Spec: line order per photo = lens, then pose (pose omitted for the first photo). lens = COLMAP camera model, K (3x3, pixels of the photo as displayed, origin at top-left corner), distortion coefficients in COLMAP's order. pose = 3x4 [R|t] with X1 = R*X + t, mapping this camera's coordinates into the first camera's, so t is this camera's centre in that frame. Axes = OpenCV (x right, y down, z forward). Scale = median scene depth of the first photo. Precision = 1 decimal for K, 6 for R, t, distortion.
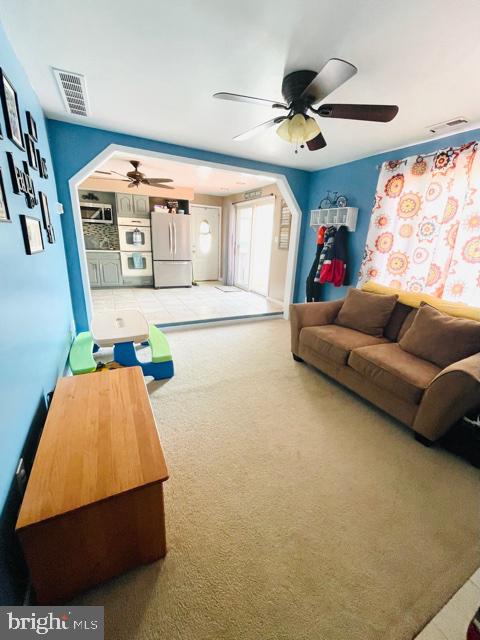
lens RADIAL K [[264.2, 0, 240.0], [0, 264.2, 320.0], [0, 0, 1]] dist [-0.000298, 0.000757]
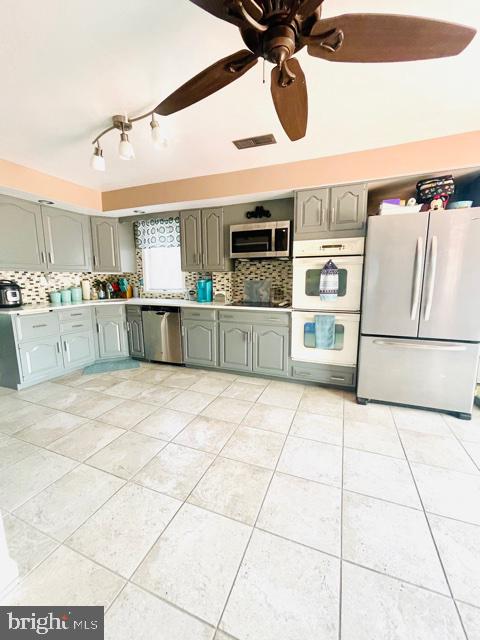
lens RADIAL K [[264.2, 0, 240.0], [0, 264.2, 320.0], [0, 0, 1]] dist [-0.000298, 0.000757]
pose [[0.669965, 0.071703, -0.738922, -0.158804], [-0.183124, 0.980531, -0.070888, -0.191244], [0.719453, 0.182807, 0.670051, 0.612866]]
